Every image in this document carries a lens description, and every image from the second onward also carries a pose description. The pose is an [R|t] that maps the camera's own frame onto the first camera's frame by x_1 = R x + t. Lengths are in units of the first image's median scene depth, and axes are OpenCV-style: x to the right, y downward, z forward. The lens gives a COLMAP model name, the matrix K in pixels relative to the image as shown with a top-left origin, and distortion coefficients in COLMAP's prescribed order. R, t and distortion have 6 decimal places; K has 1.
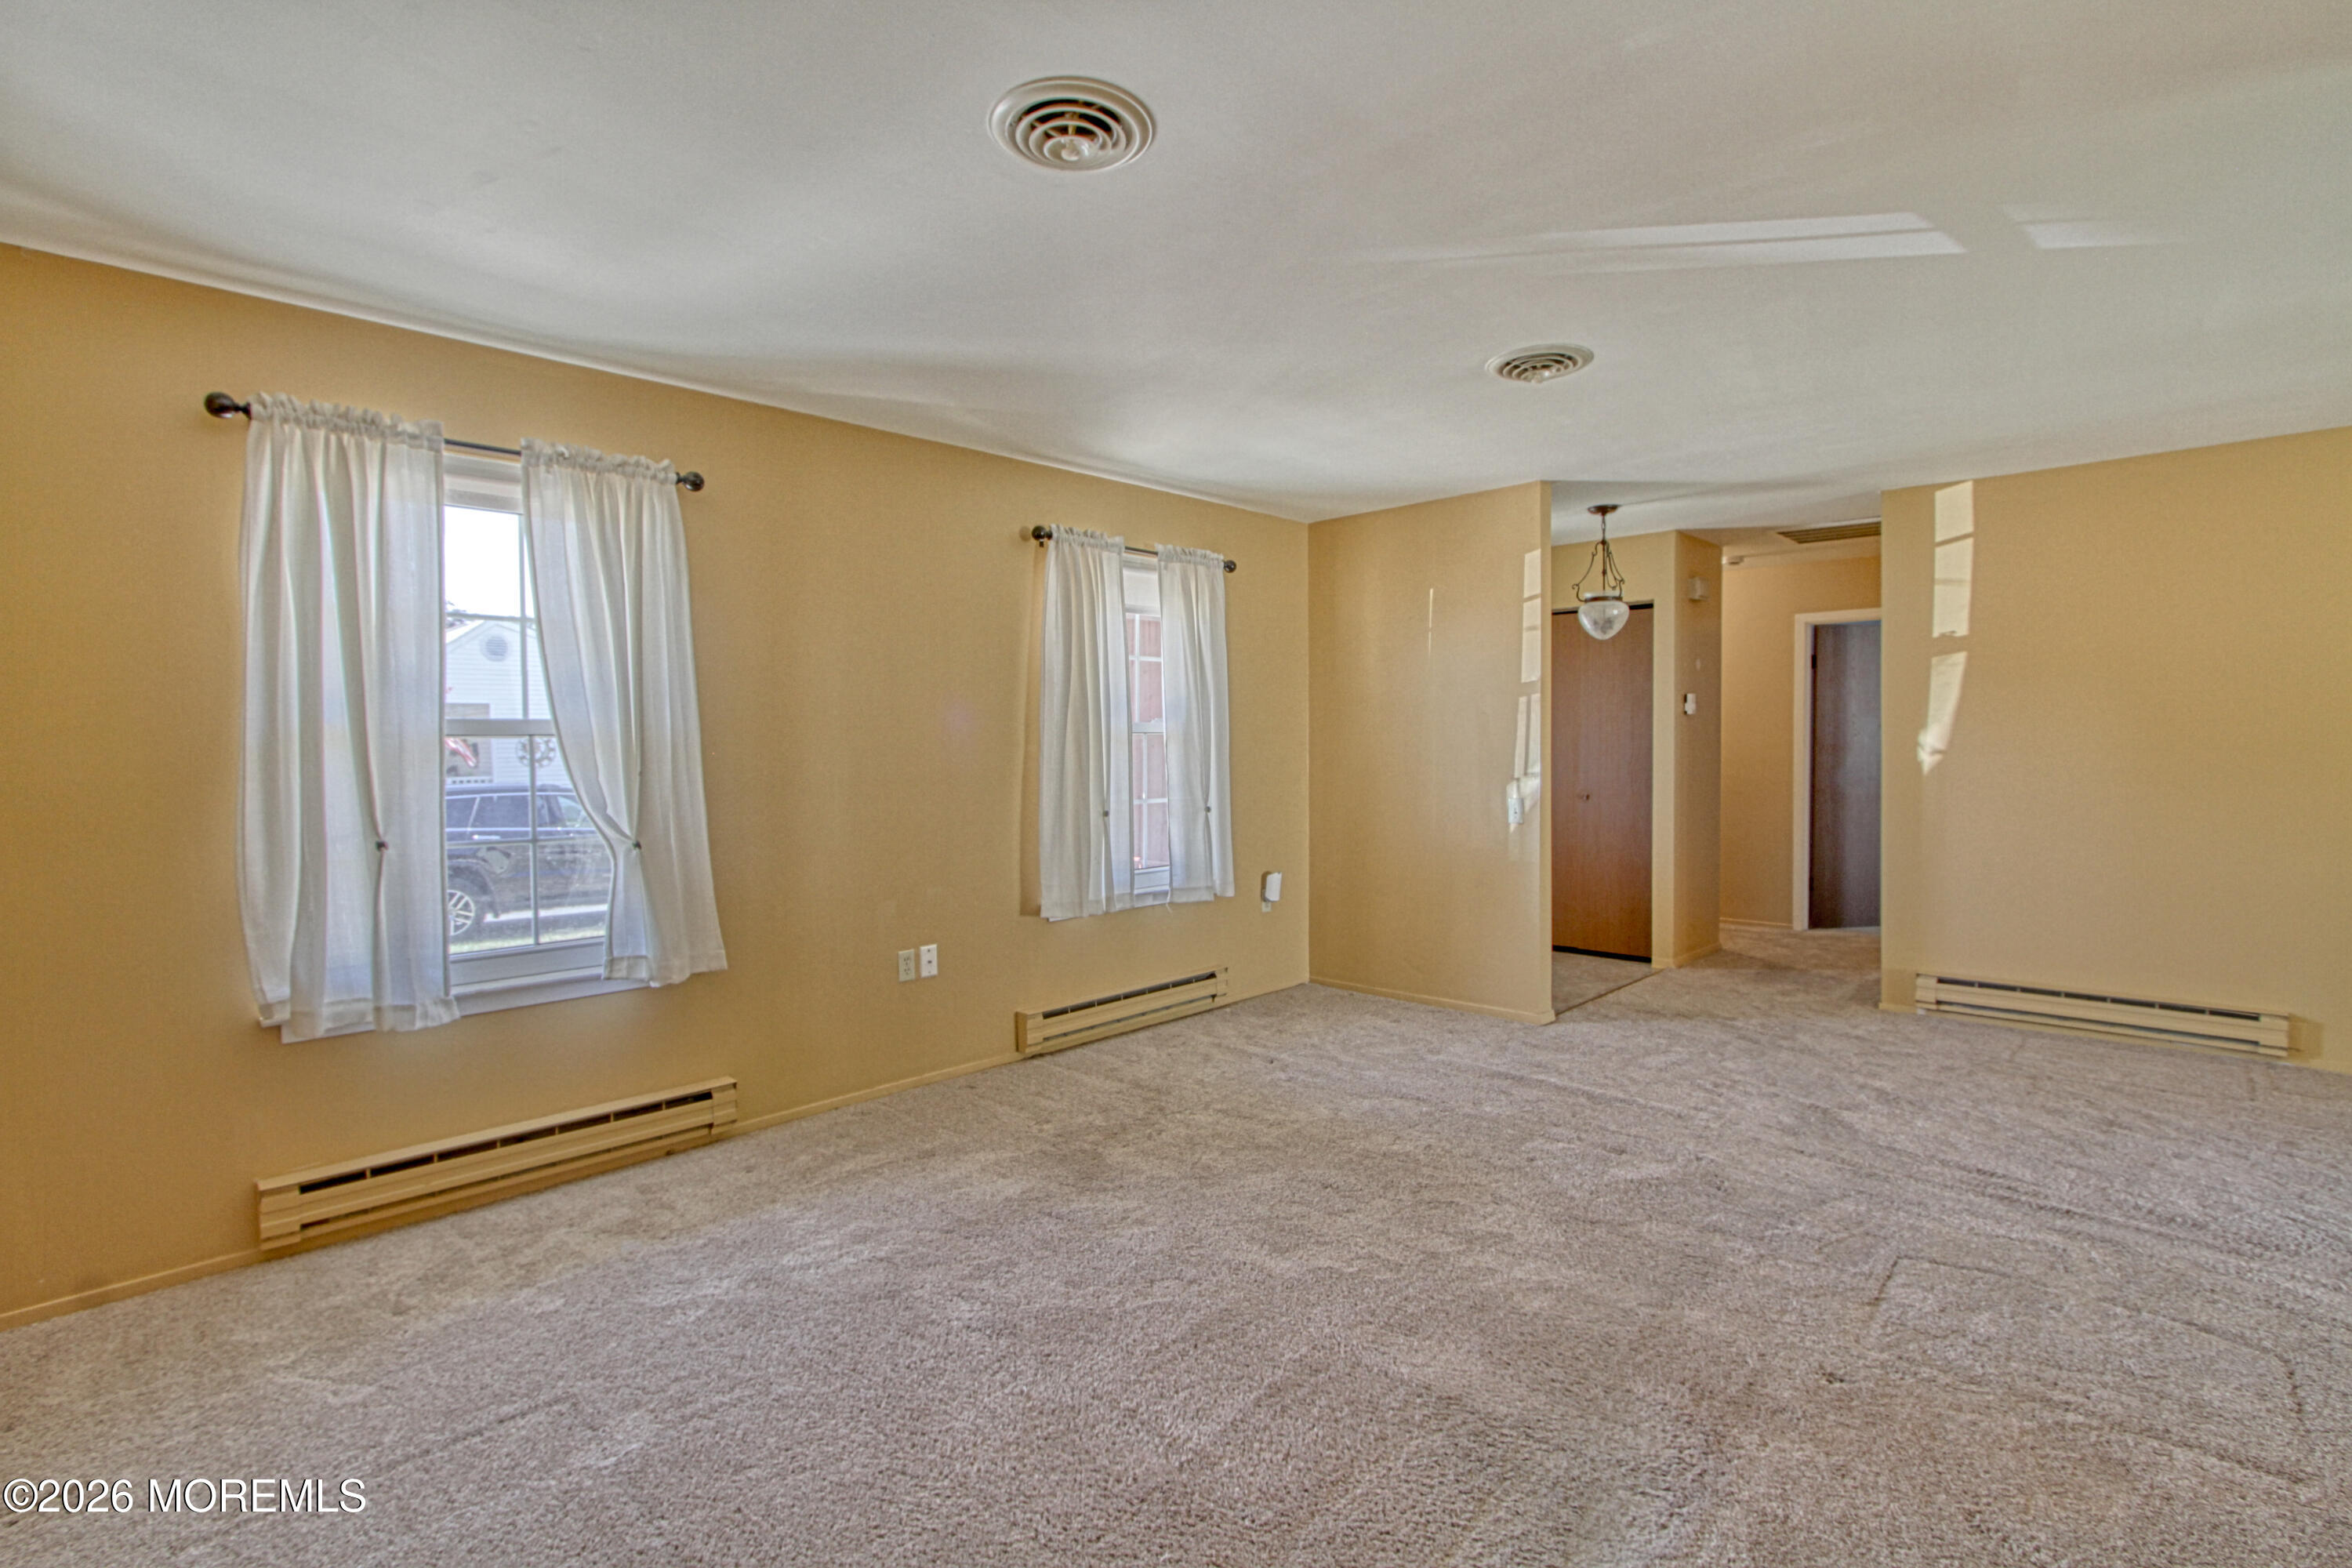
lens RADIAL K [[1133.1, 0, 1168.3], [0, 1133.1, 767.8], [0, 0, 1]] dist [-0.026535, 0.000467]
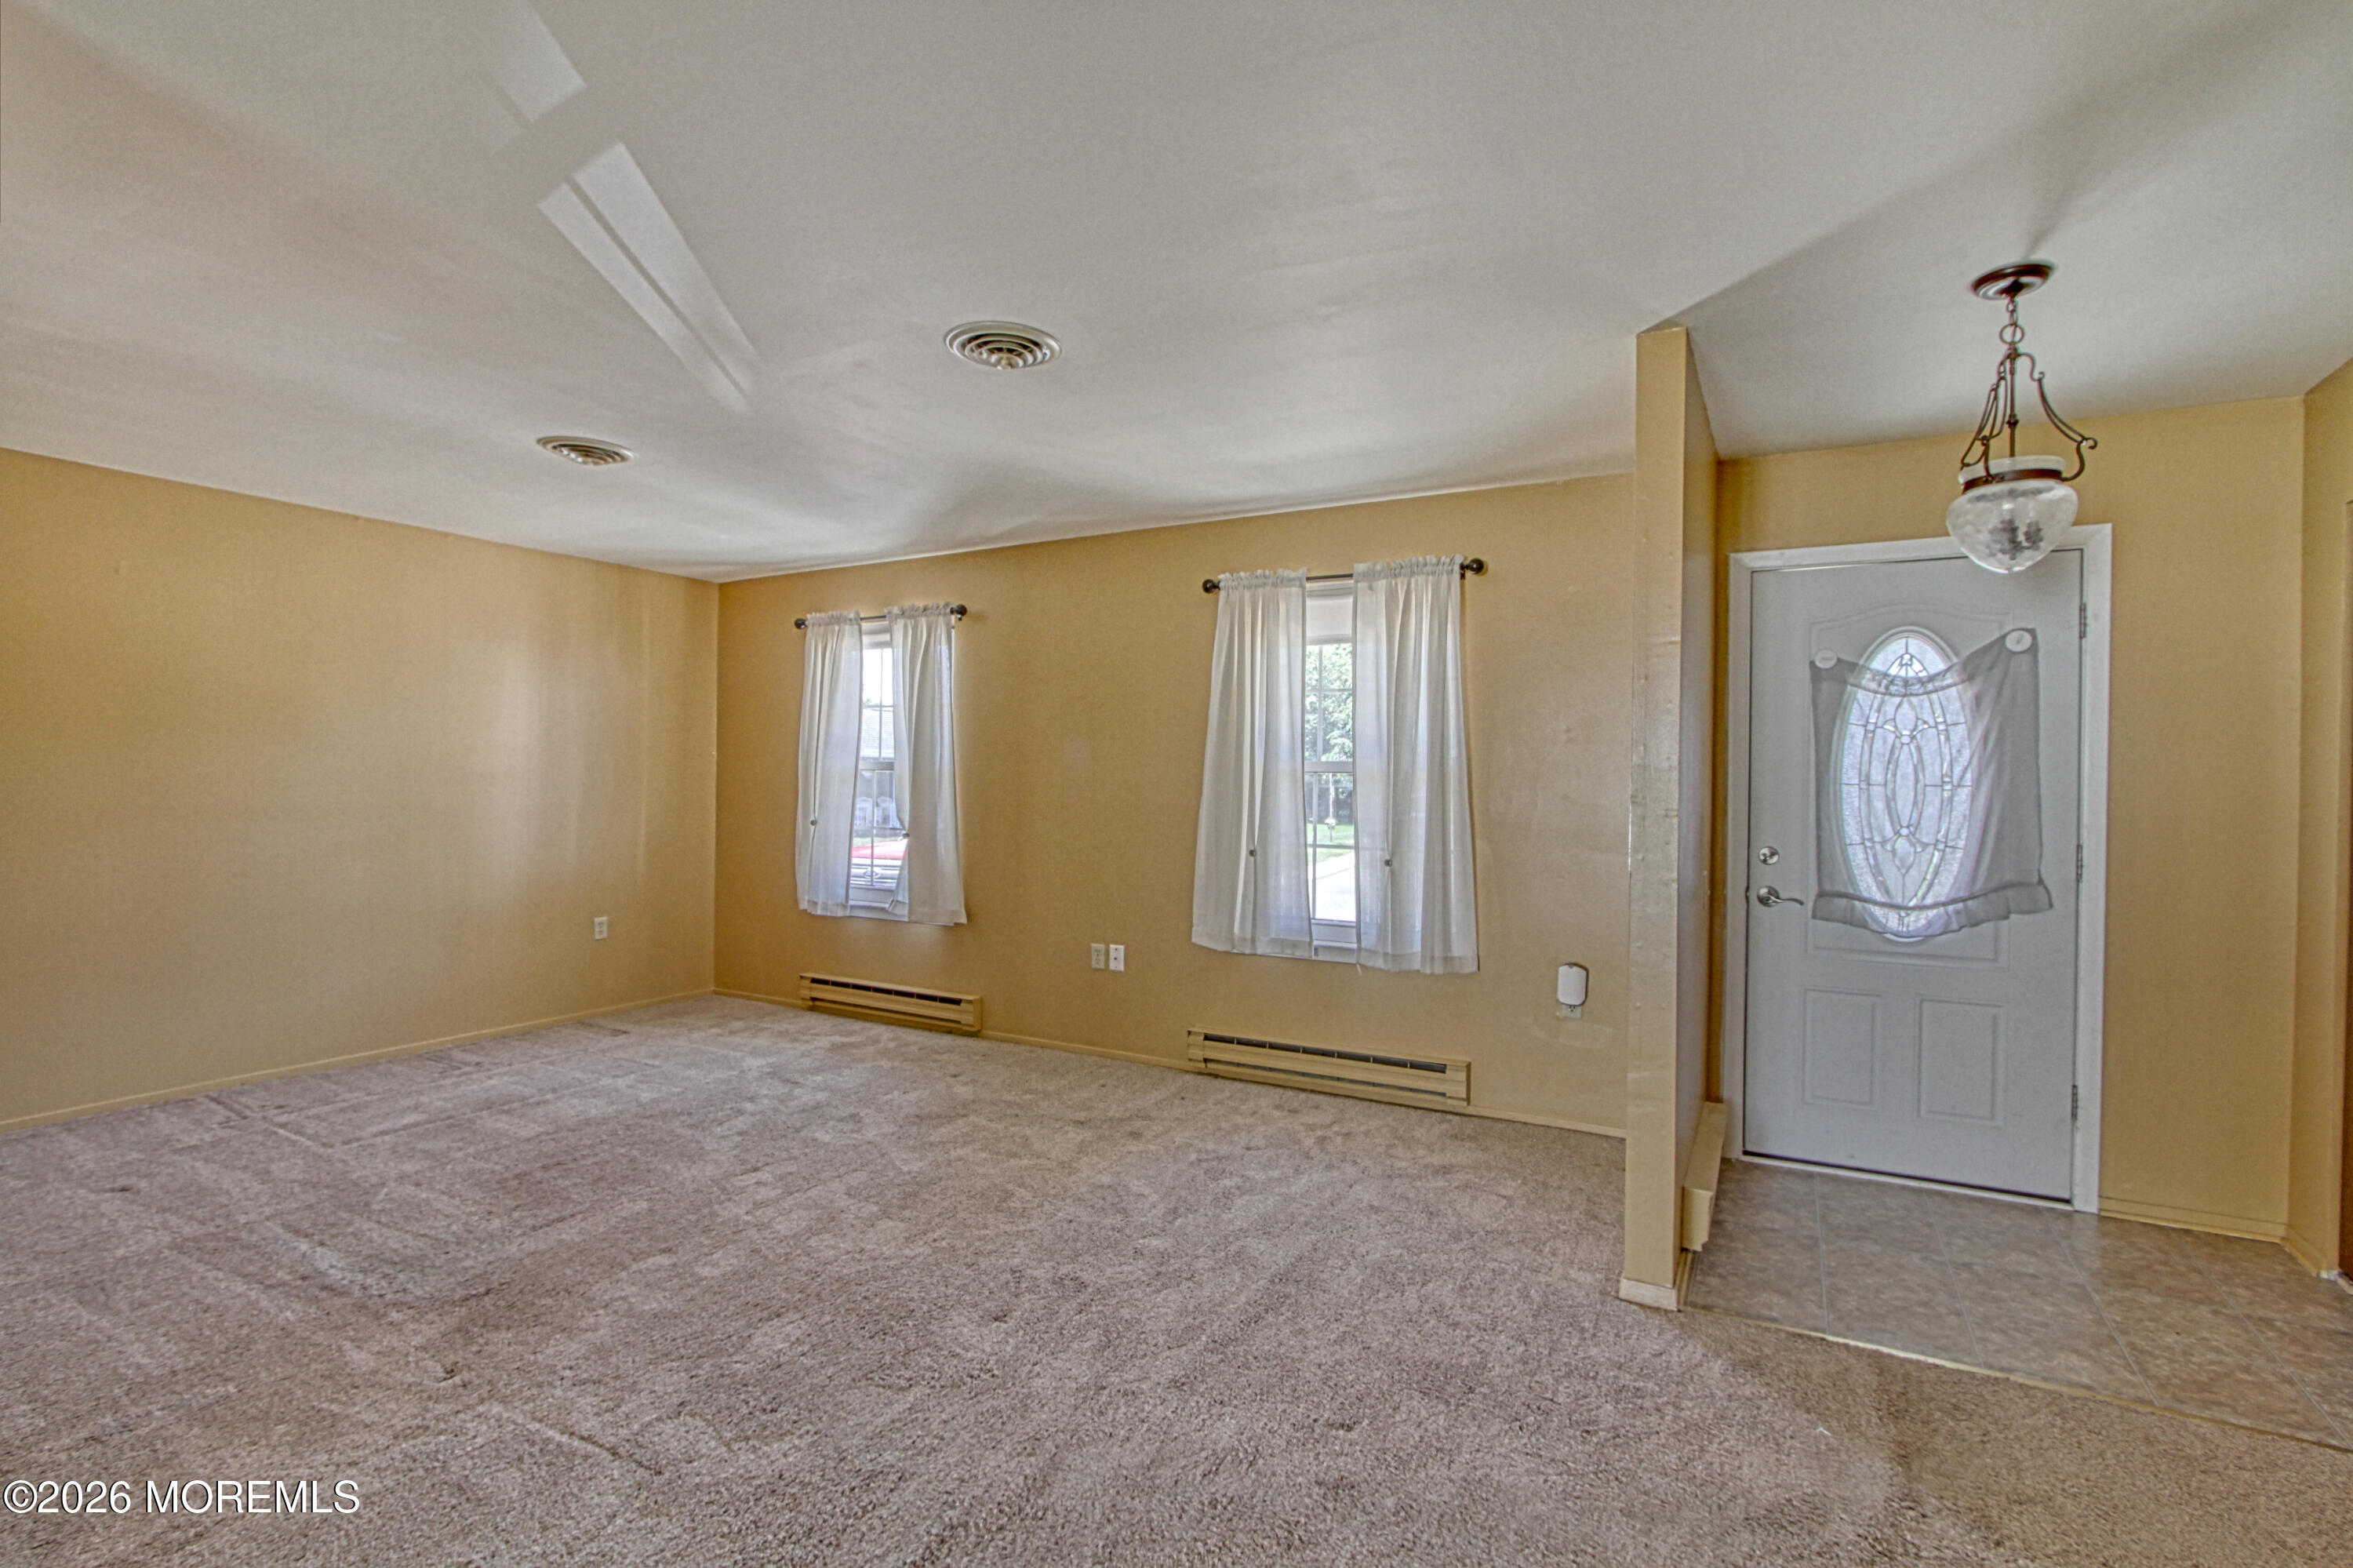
lens RADIAL K [[1133.6, 0, 1168.8], [0, 1133.6, 767.8], [0, 0, 1]] dist [-0.026535, 0.000467]
pose [[0.229245, 0.007011, -0.973344, 0.977854], [-0.036896, 0.999318, -0.001492, -0.033250], [0.972669, 0.036255, 0.229347, 0.762586]]
